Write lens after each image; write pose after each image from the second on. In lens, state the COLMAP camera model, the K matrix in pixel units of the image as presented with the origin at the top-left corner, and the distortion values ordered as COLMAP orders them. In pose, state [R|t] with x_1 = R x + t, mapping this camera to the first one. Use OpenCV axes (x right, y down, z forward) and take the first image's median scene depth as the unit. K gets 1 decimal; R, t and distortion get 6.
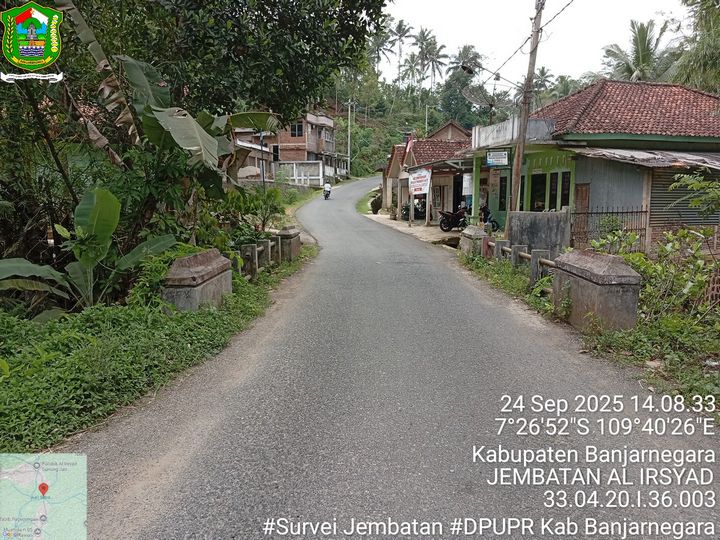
lens RADIAL K [[538.4, 0, 360.0], [0, 538.4, 270.0], [0, 0, 1]] dist [0.063994, -0.133599]
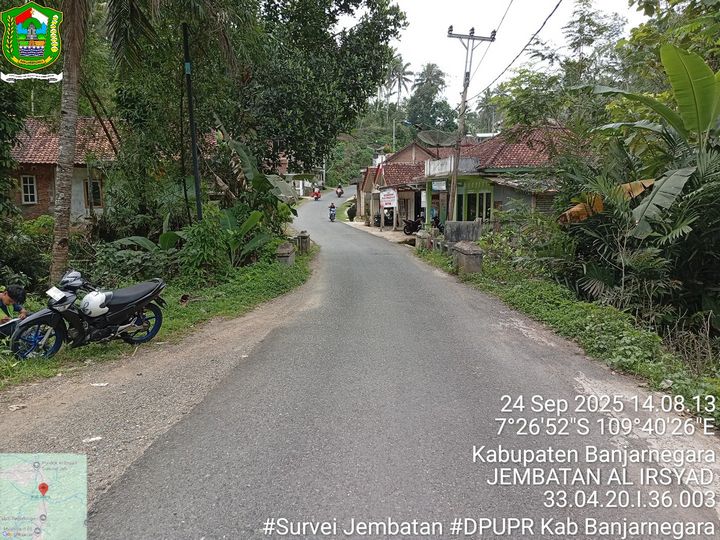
lens RADIAL K [[538.4, 0, 360.0], [0, 538.4, 270.0], [0, 0, 1]] dist [0.063994, -0.133599]
pose [[0.998385, -0.009345, 0.056029, -0.029549], [0.009951, 0.999895, -0.010546, 0.023865], [-0.055924, 0.011086, 0.998373, -0.269277]]
